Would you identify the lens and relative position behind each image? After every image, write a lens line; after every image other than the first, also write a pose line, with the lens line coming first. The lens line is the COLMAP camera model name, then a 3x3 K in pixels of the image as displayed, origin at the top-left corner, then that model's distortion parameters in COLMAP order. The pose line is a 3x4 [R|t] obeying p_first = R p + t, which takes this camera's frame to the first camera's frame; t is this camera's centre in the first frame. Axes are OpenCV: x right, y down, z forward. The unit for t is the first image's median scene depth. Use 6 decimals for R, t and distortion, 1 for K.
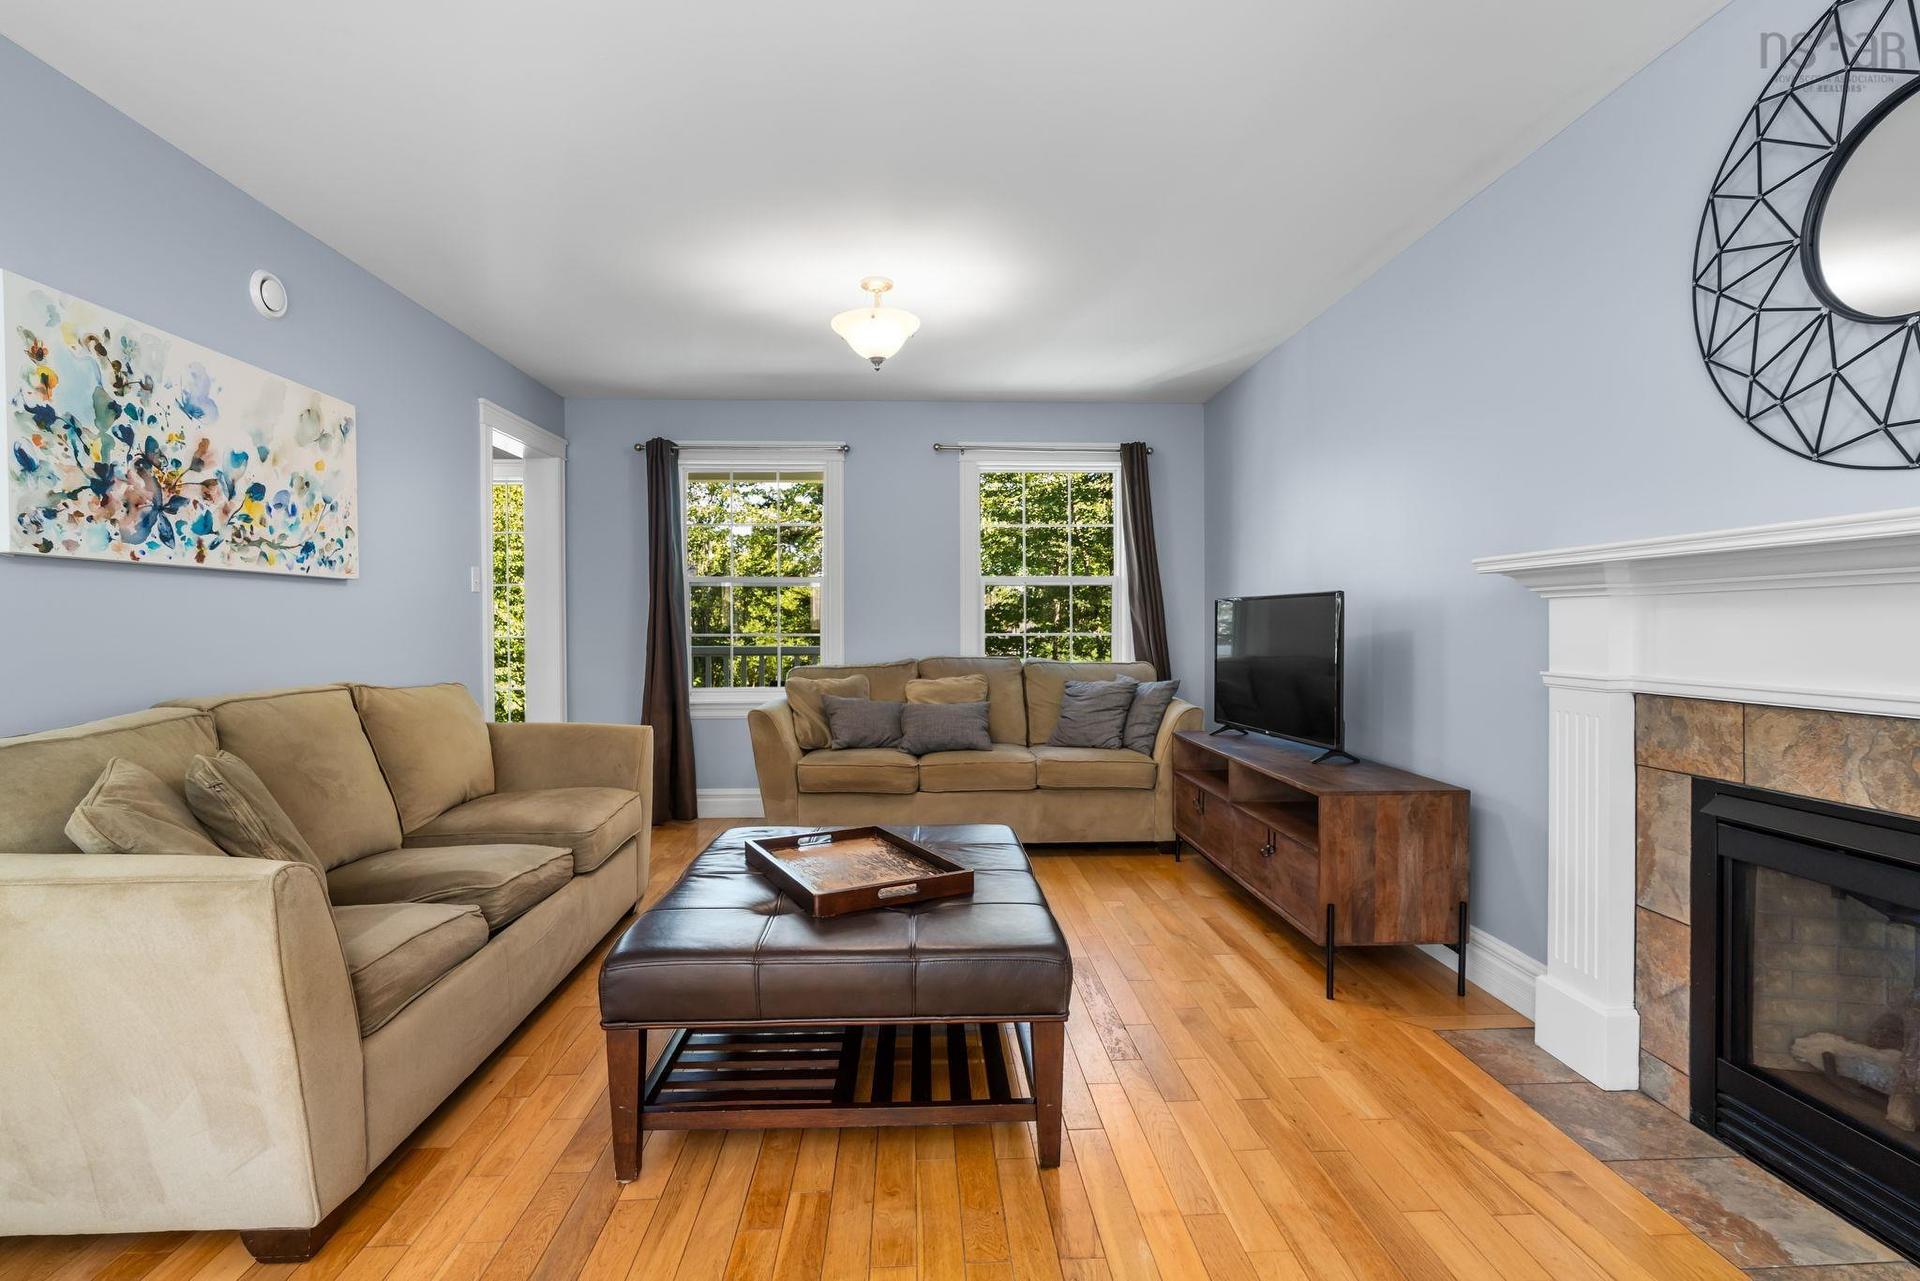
lens RADIAL K [[895.8, 0, 954.6], [0, 895.8, 623.6], [0, 0, 1]] dist [0.001091, 0.001028]
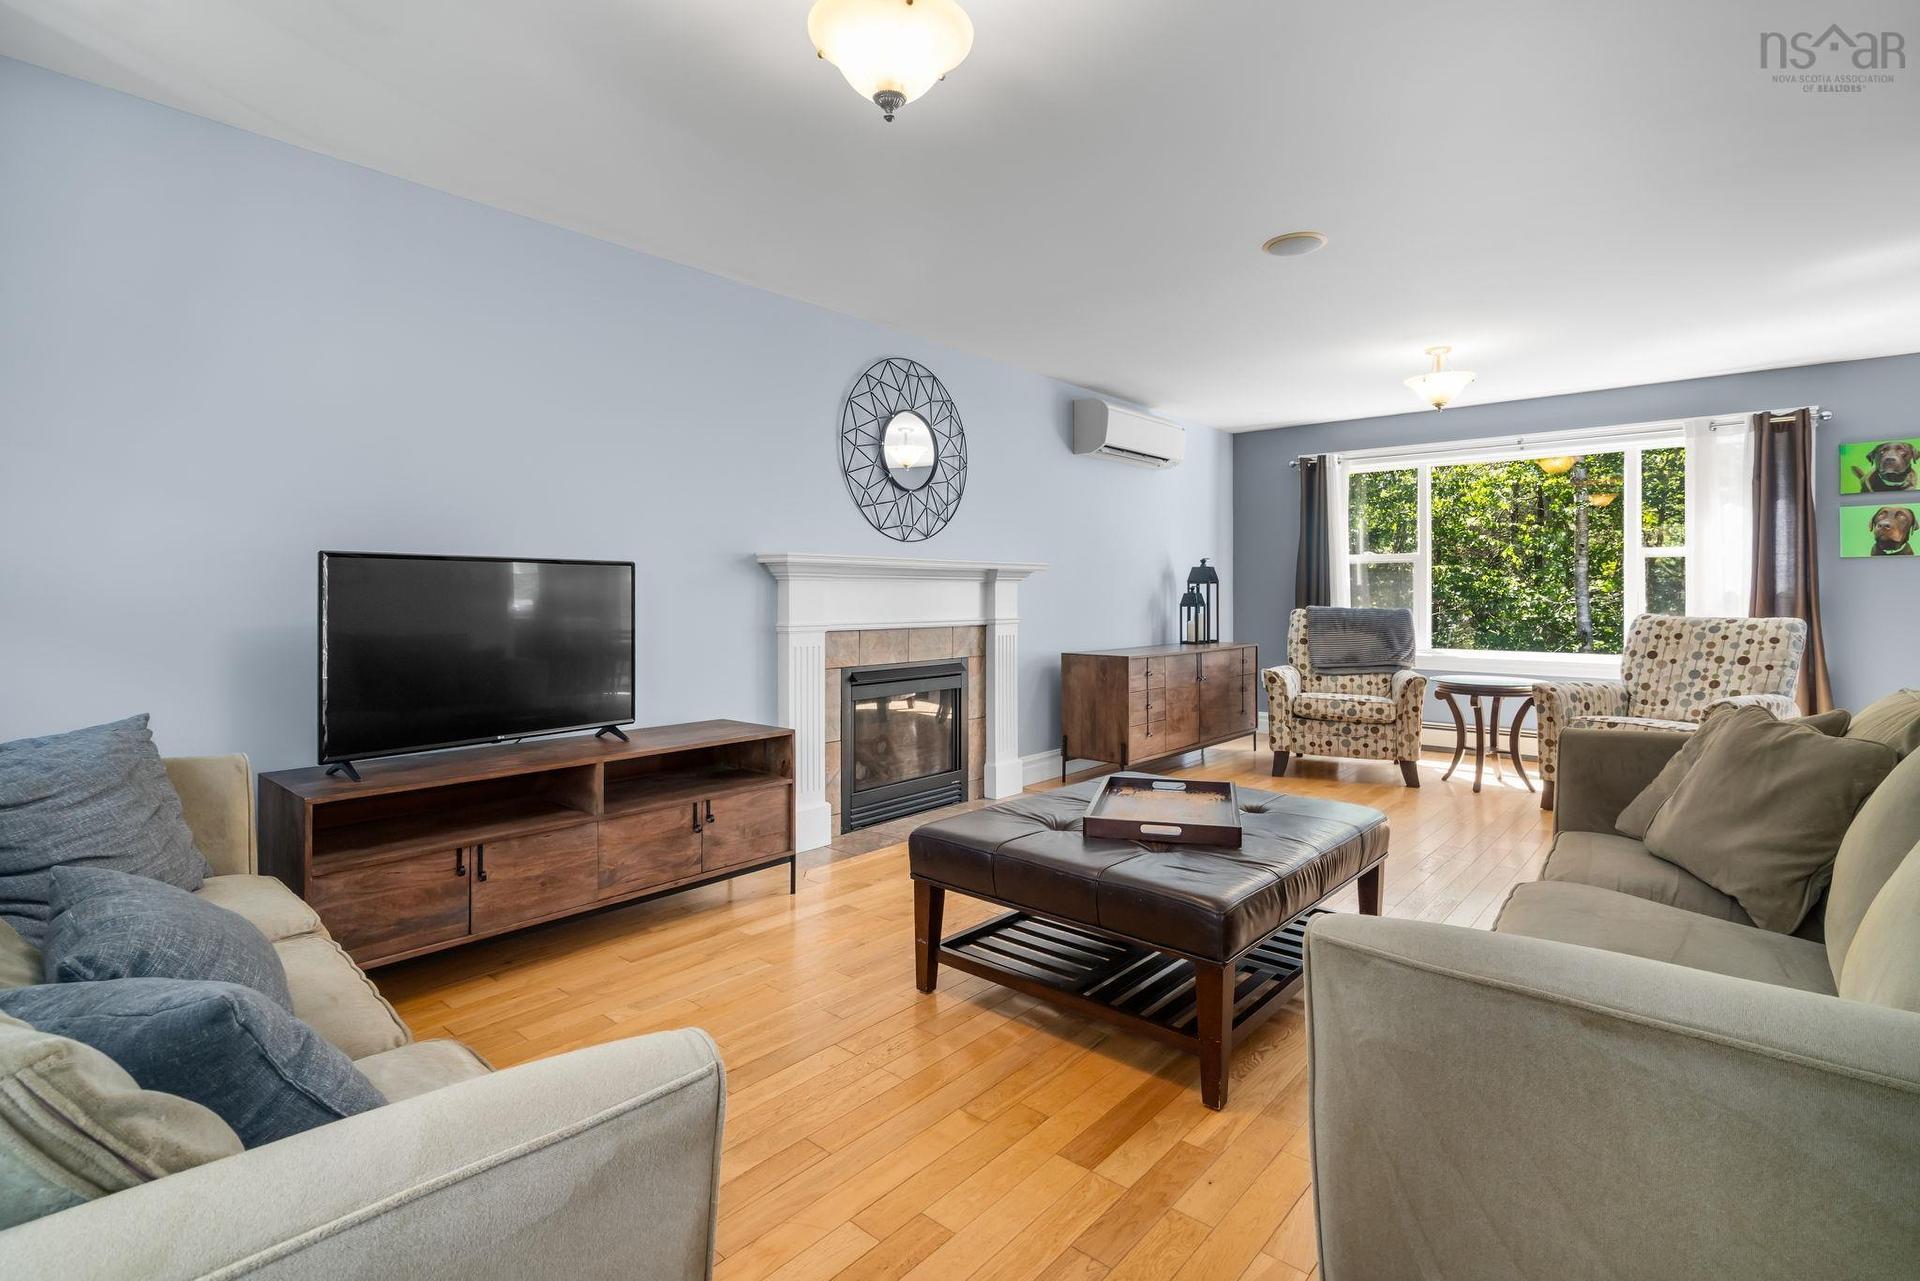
lens RADIAL K [[894.9, 0, 949.5], [0, 894.9, 591.8], [0, 0, 1]] dist [-0.018640, 0.007553]
pose [[-0.720847, 0.007025, 0.693058, -0.820238], [0.000806, 0.999956, -0.009297, 0.011508], [-0.693093, -0.006143, -0.720822, 2.361489]]
